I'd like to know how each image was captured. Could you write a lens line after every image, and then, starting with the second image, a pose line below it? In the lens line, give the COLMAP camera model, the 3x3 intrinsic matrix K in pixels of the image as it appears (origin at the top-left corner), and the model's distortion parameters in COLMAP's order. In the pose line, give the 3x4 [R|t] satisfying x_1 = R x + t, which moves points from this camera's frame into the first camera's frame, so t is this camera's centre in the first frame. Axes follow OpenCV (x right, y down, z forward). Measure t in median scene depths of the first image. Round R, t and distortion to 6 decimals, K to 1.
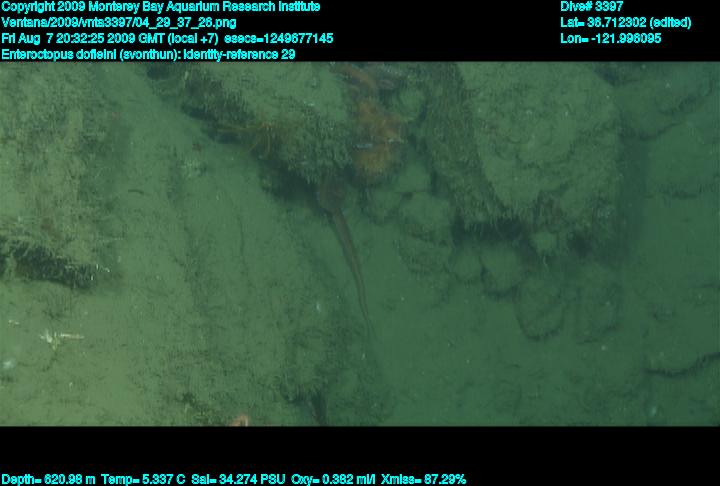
lens RADIAL K [[1554.7, 0, 368.4], [0, 1554.7, 357.9], [0, 0, 1]] dist [0.526131, 0.000000]
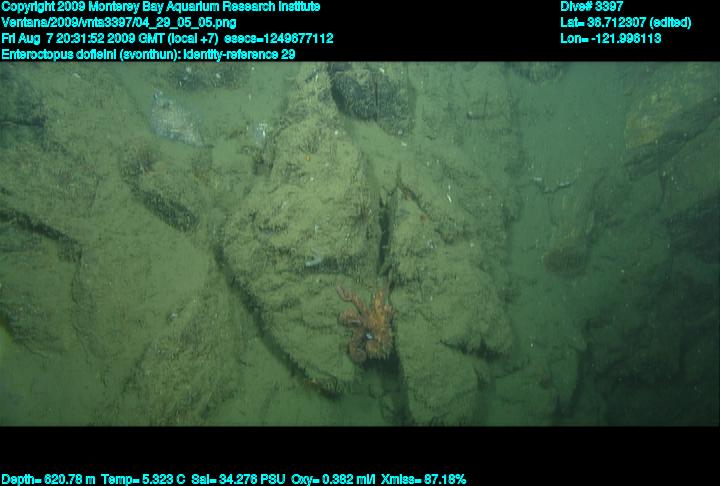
lens RADIAL K [[432.9, 0, 361.8], [0, 432.9, 282.9], [0, 0, 1]] dist [-0.013097, 0.074734]
pose [[0.951680, 0.194119, -0.237955, 0.125292], [-0.191018, 0.980917, 0.036255, -0.312125], [0.240452, 0.010951, 0.970599, 0.353987]]
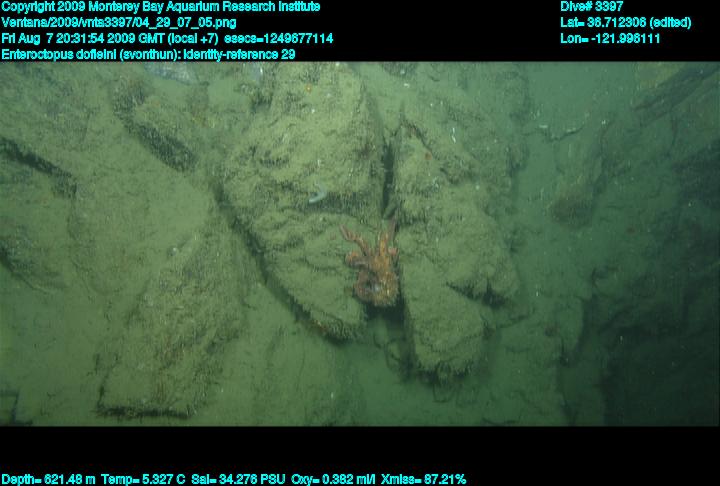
lens RADIAL K [[432.9, 0, 363.8], [0, 432.9, 294.5], [0, 0, 1]] dist [-0.013097, 0.074734]
pose [[0.956462, 0.188020, -0.223225, 0.129036], [-0.174868, 0.981539, 0.077475, -0.237823], [0.233671, -0.035067, 0.971683, 0.361524]]
